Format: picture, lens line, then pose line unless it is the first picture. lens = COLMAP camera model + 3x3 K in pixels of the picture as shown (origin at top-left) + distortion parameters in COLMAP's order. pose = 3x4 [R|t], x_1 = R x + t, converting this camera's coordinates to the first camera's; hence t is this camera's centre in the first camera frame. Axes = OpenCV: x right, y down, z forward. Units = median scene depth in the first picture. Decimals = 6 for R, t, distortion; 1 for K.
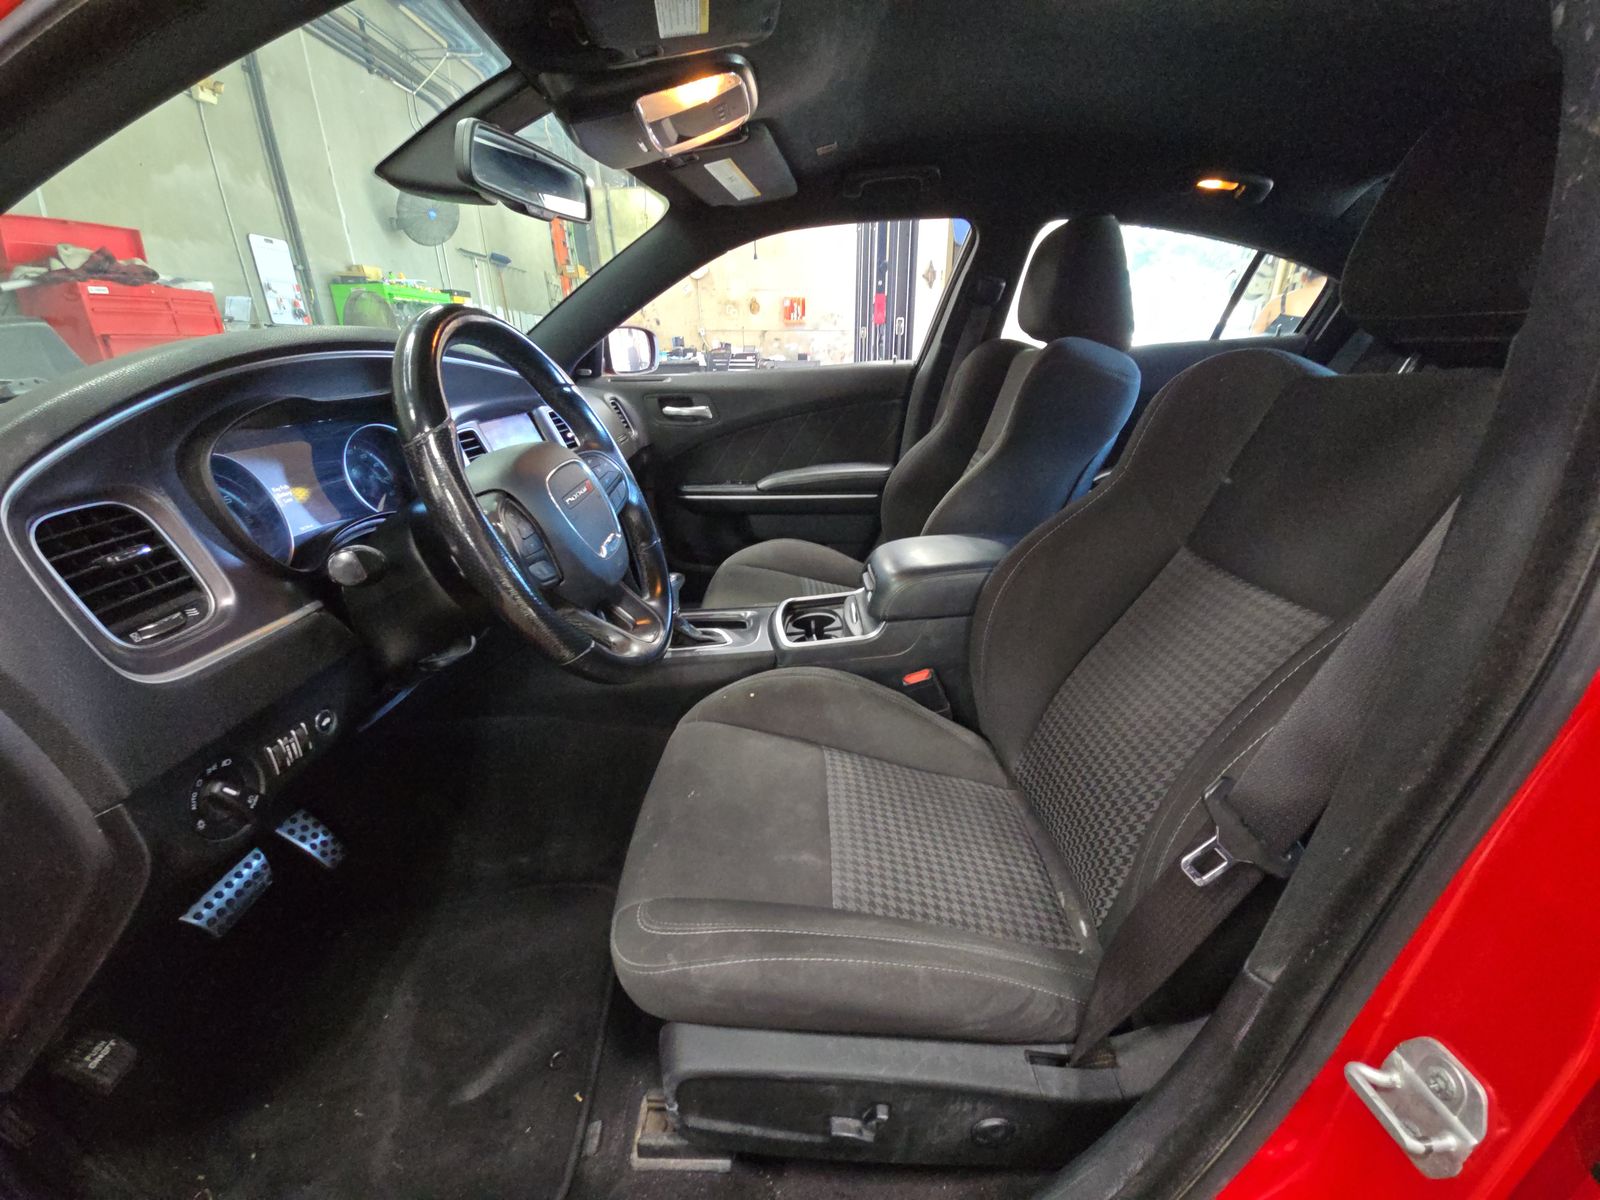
lens RADIAL K [[645.6, 0, 805.0], [0, 645.6, 607.3], [0, 0, 1]] dist [0.003767, -0.003381]
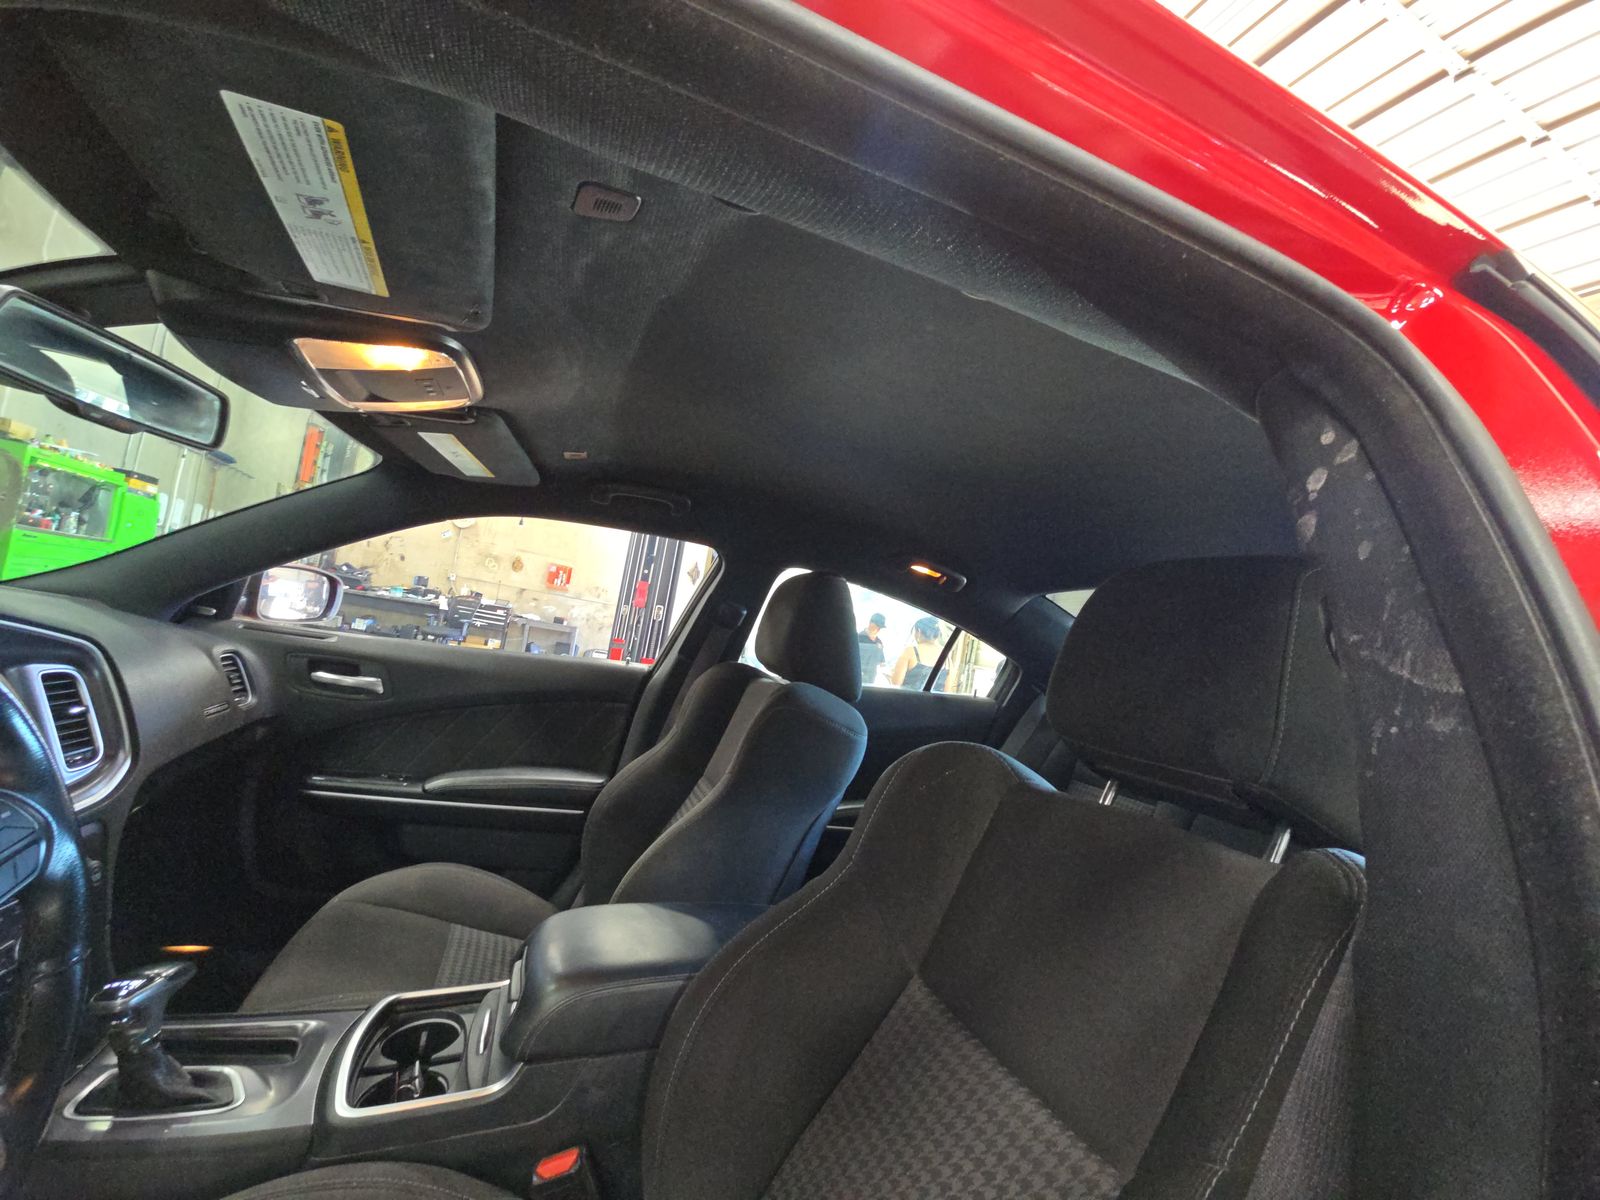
lens RADIAL K [[645.6, 0, 805.0], [0, 645.6, 607.3], [0, 0, 1]] dist [0.003767, -0.003381]
pose [[0.922661, 0.189222, 0.335992, 0.055456], [-0.036374, 0.910147, -0.412685, -0.096800], [-0.383892, 0.368548, 0.846640, 0.112751]]
